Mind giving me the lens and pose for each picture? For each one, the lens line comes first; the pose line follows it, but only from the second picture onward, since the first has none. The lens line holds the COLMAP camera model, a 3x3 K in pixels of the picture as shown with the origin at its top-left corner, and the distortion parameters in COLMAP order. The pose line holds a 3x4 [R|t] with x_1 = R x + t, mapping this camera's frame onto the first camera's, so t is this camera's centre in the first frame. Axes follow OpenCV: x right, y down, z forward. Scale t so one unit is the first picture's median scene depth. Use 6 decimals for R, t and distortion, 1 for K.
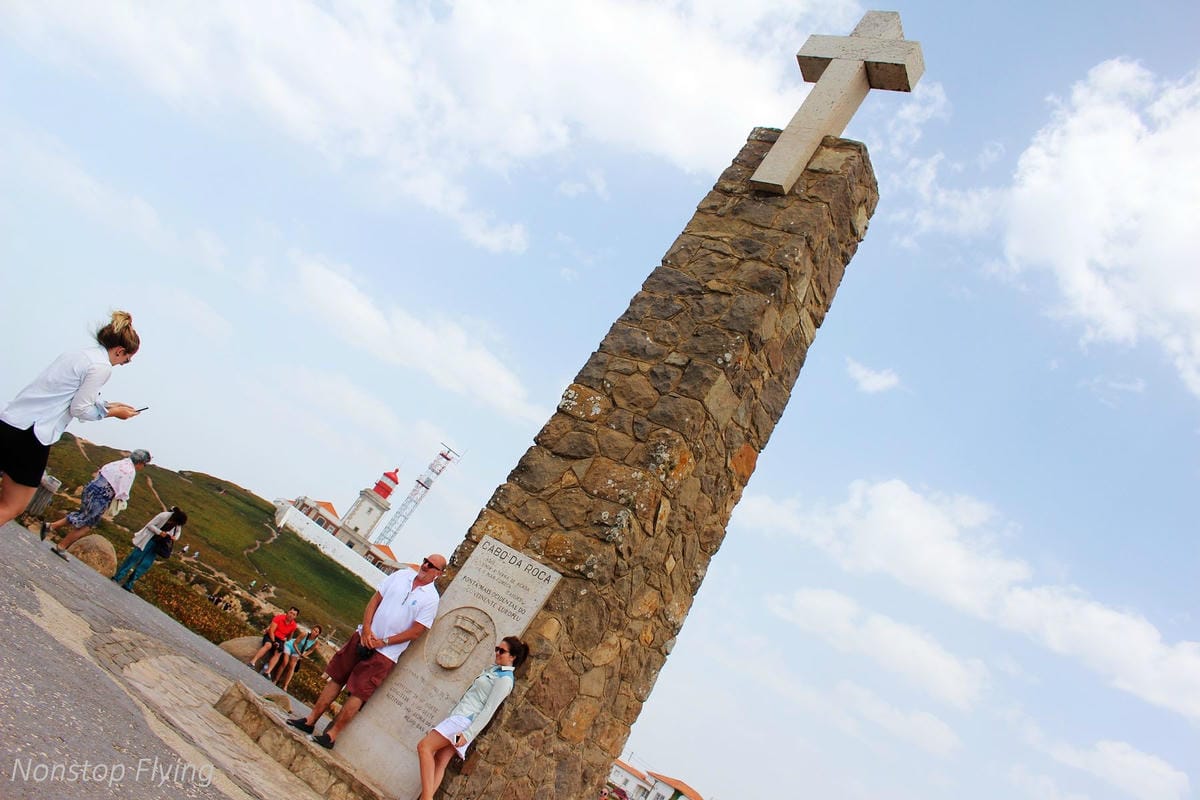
lens RADIAL K [[1225.9, 0, 601.1], [0, 1225.9, 400.2], [0, 0, 1]] dist [-0.007112, 0.000000]
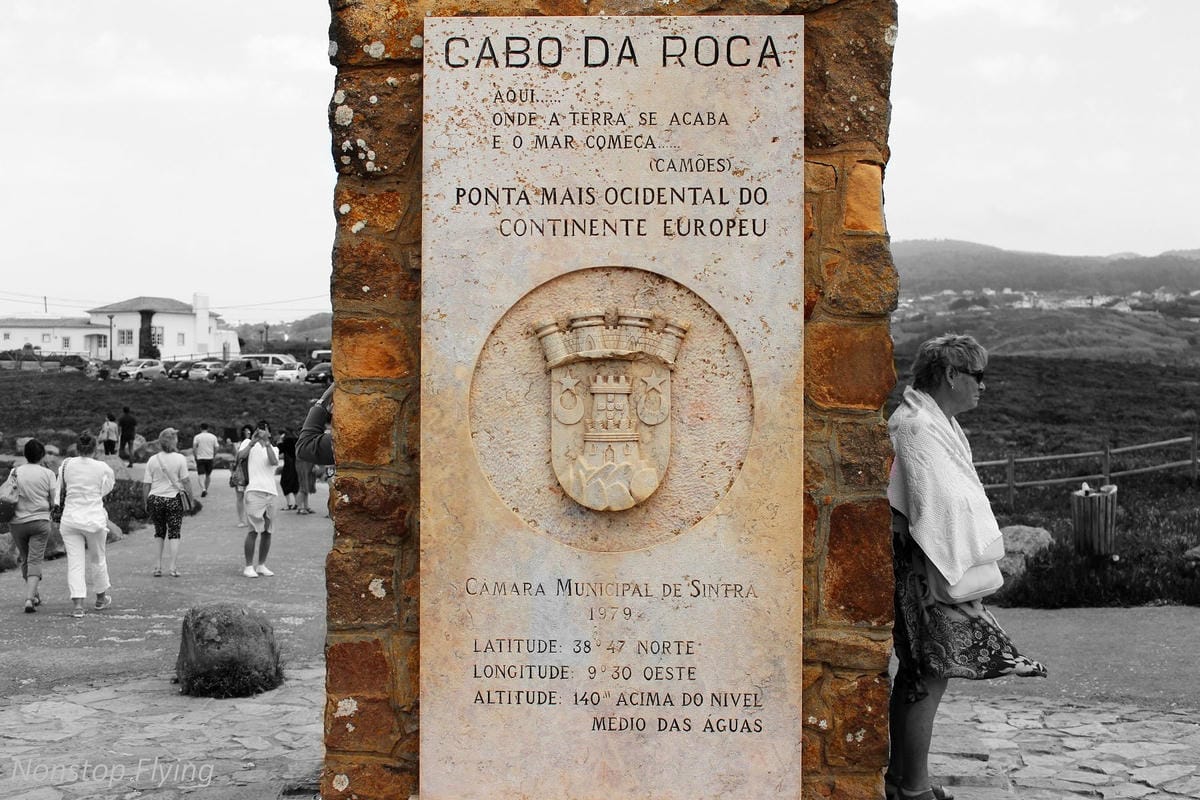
lens RADIAL K [[1539.1, 0, 600.1], [0, 1539.1, 400.6], [0, 0, 1]] dist [-0.084160, 0.000000]
pose [[0.758125, -0.544954, 0.358150, -0.240650], [0.318174, 0.788526, 0.526301, 0.013573], [-0.569220, -0.285048, 0.771191, 0.734900]]
